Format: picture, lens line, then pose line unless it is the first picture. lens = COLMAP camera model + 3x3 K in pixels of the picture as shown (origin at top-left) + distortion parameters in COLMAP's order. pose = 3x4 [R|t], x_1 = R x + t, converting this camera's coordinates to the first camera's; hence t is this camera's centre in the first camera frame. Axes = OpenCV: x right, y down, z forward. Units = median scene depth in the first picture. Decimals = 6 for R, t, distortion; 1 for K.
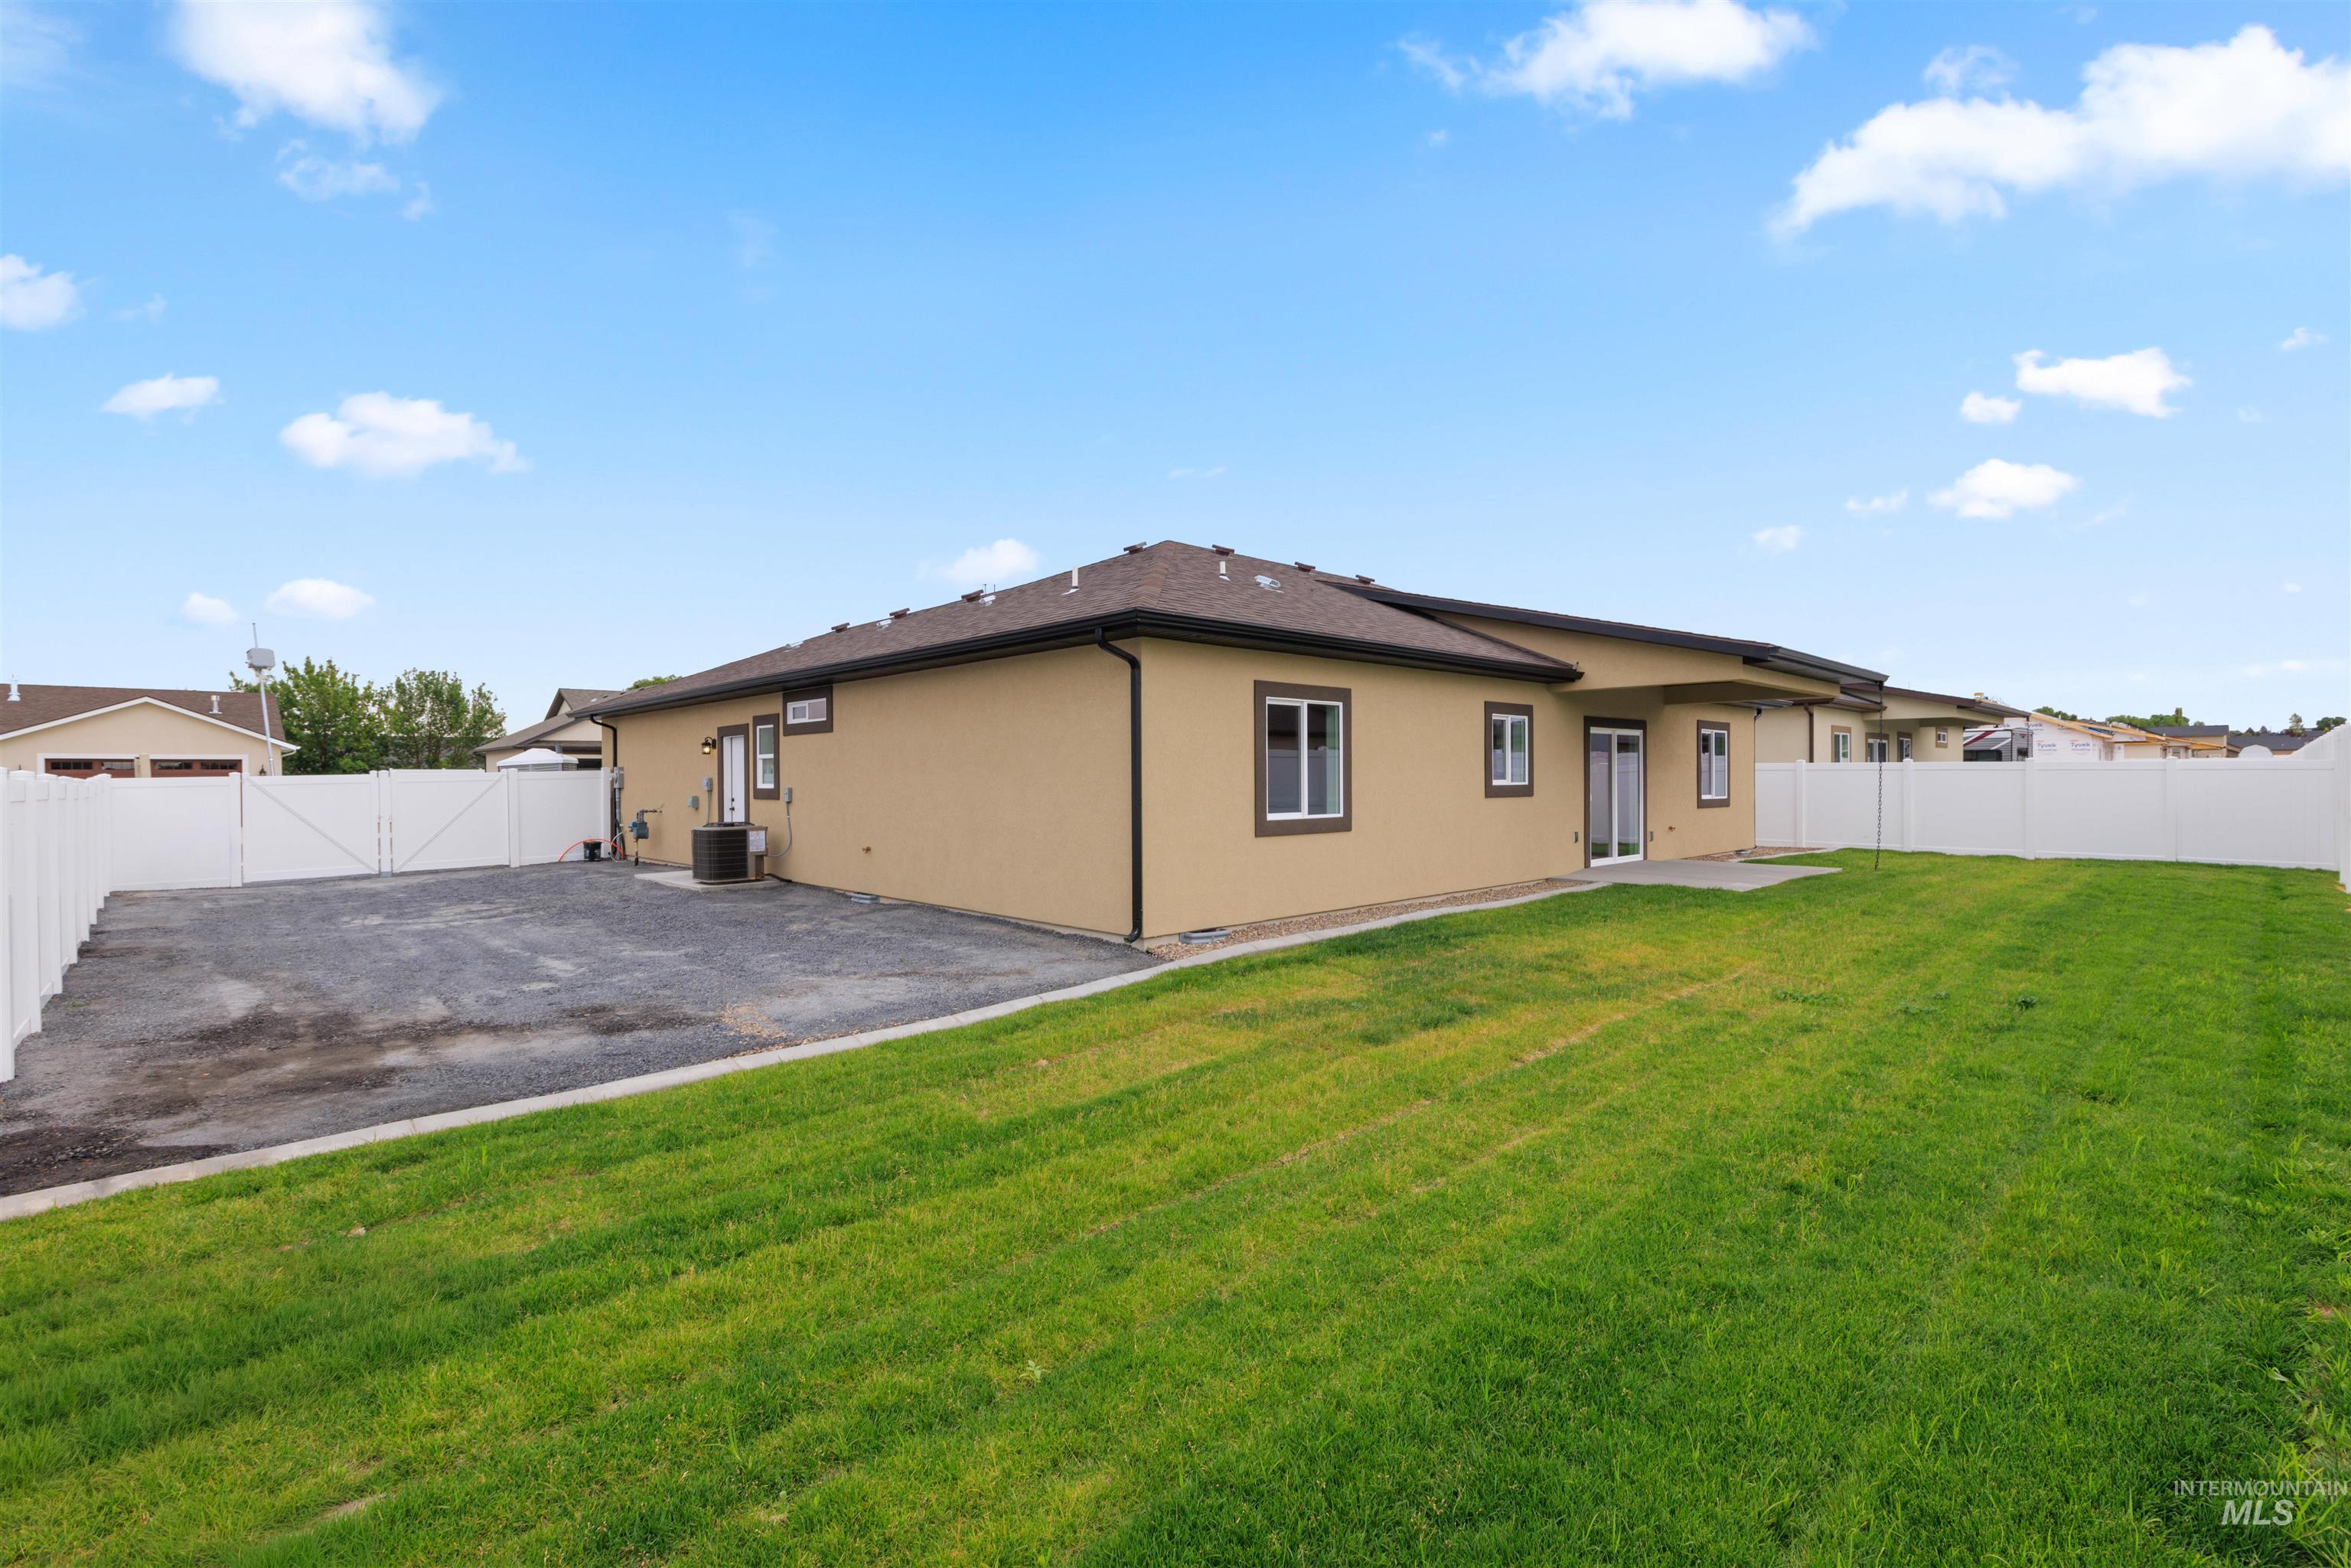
lens RADIAL K [[1053.2, 0, 1181.0], [0, 1053.2, 781.7], [0, 0, 1]] dist [0.003031, -0.000688]
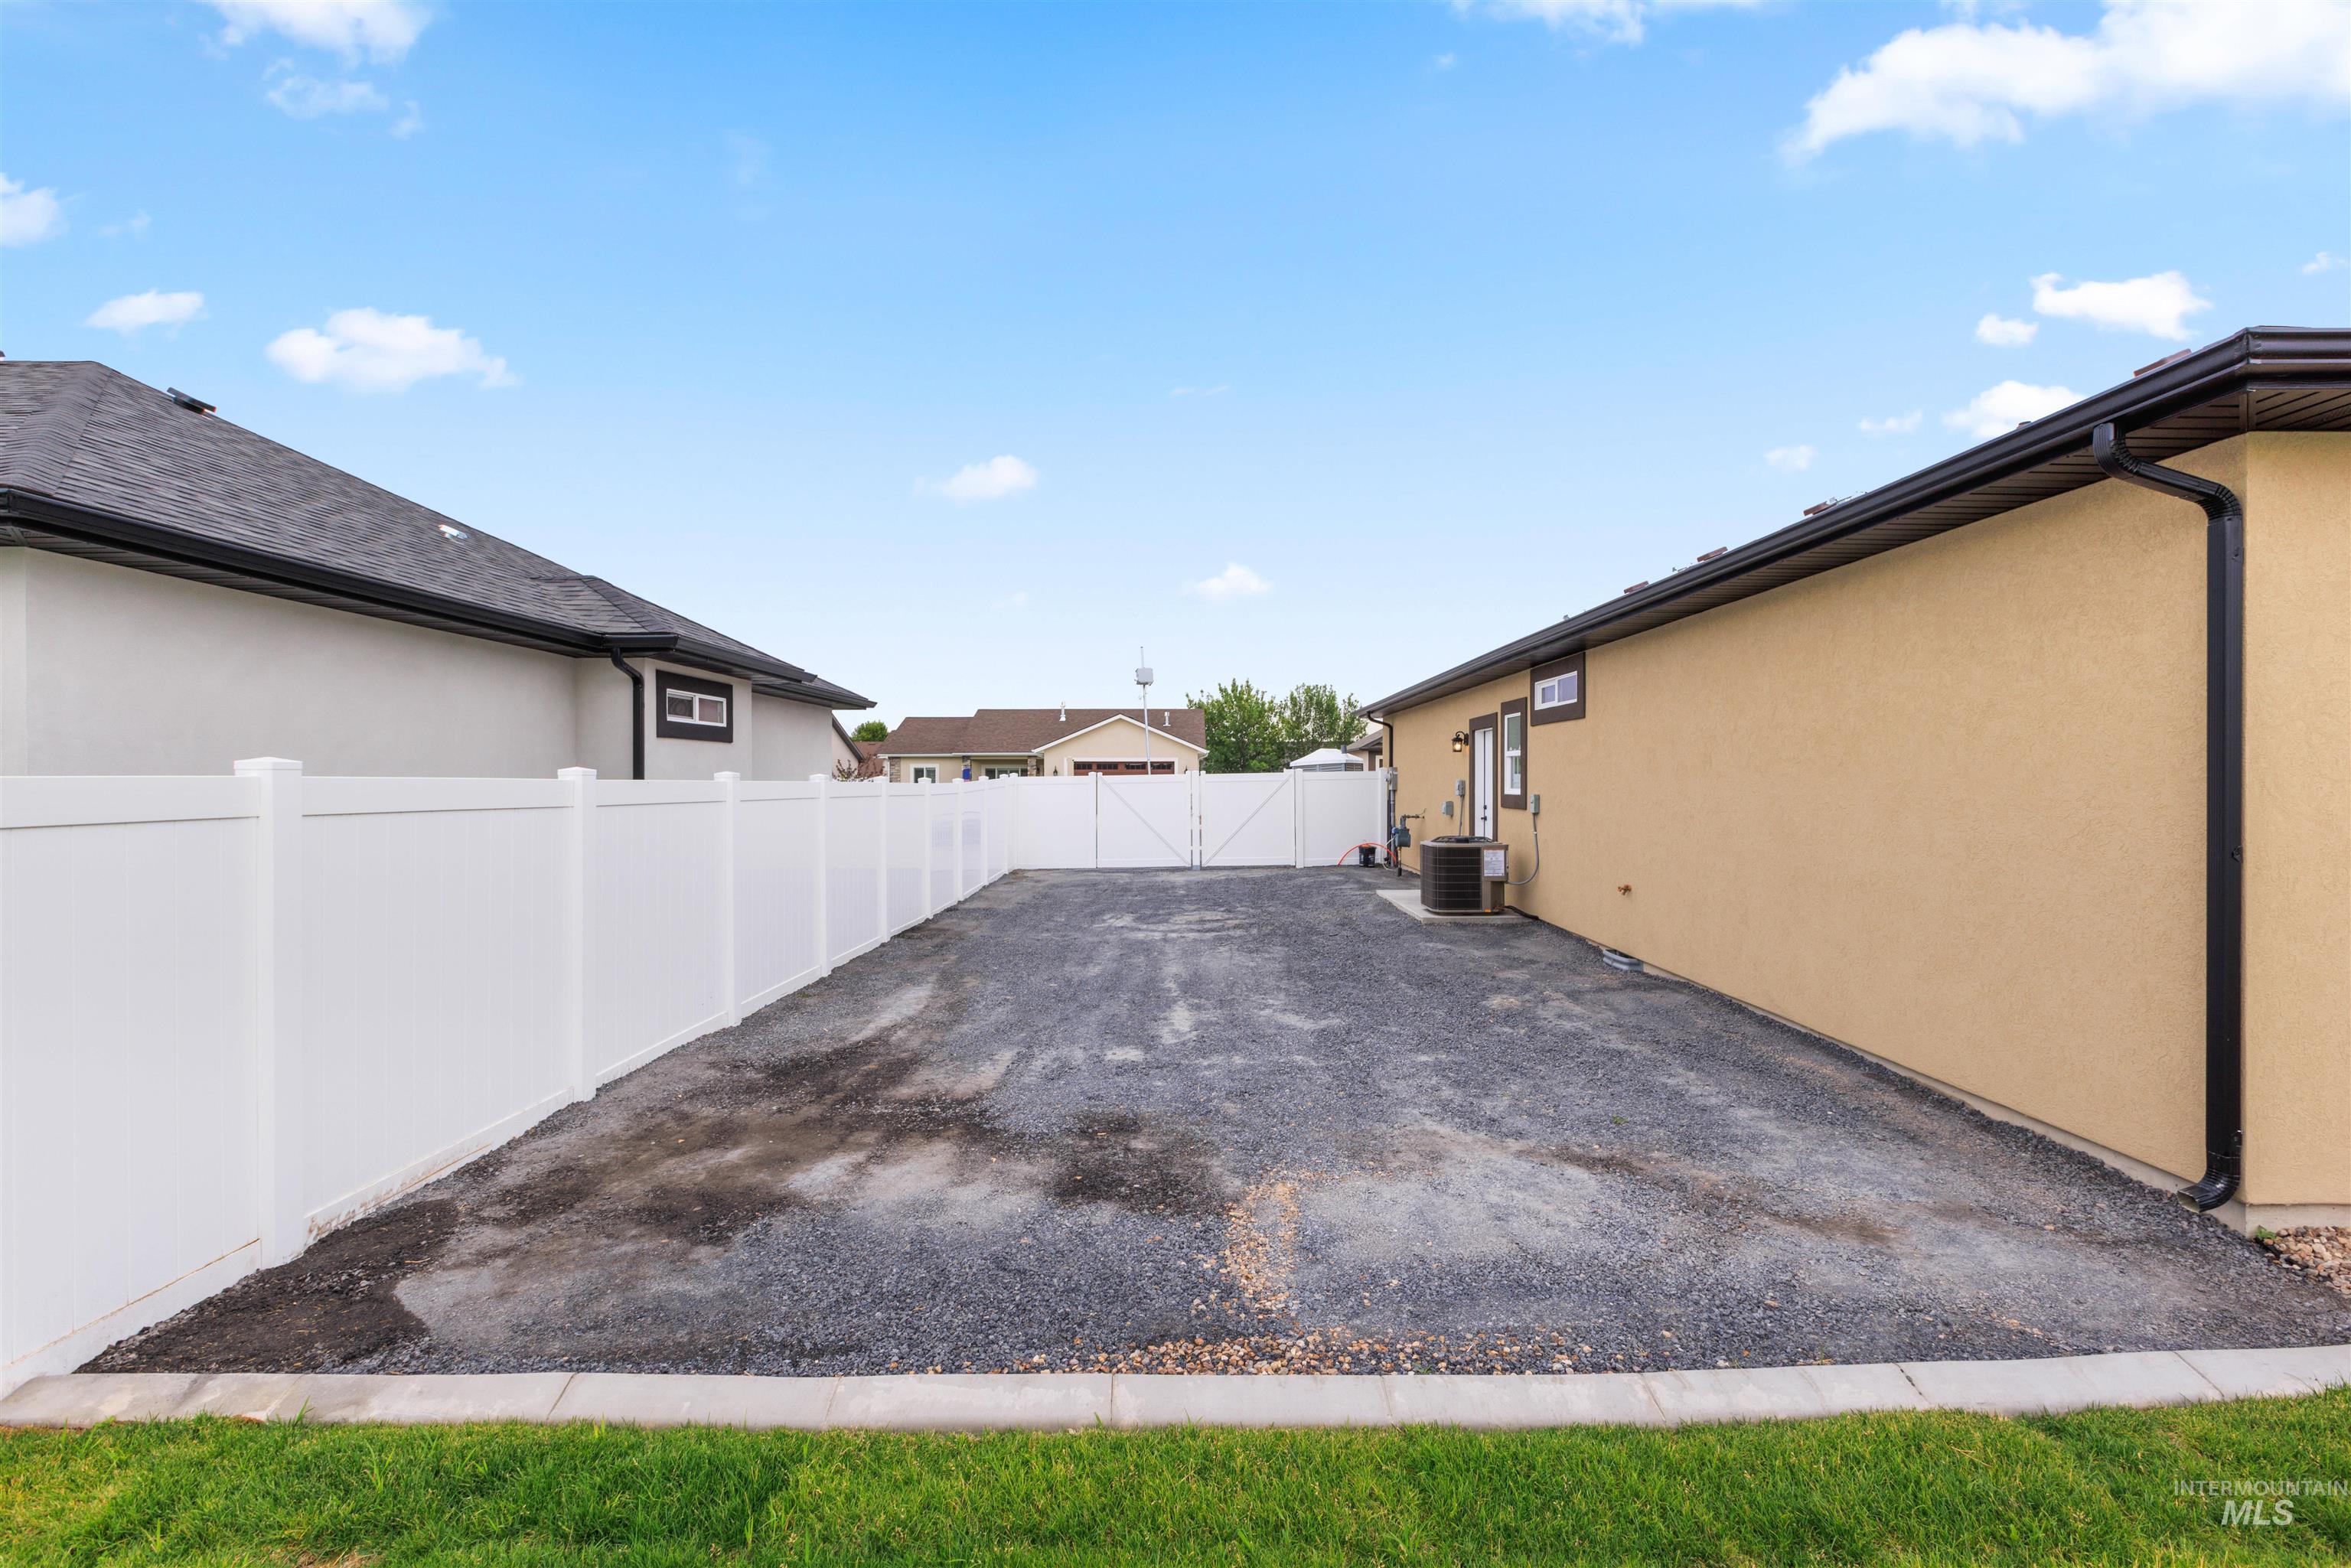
lens RADIAL K [[1053.2, 0, 1181.0], [0, 1053.2, 781.7], [0, 0, 1]] dist [0.003031, -0.000688]
pose [[0.719065, 0.008149, -0.694895, -0.029579], [-0.008096, 0.999962, 0.003349, -0.003690], [0.694895, 0.003217, 0.719104, 0.269375]]
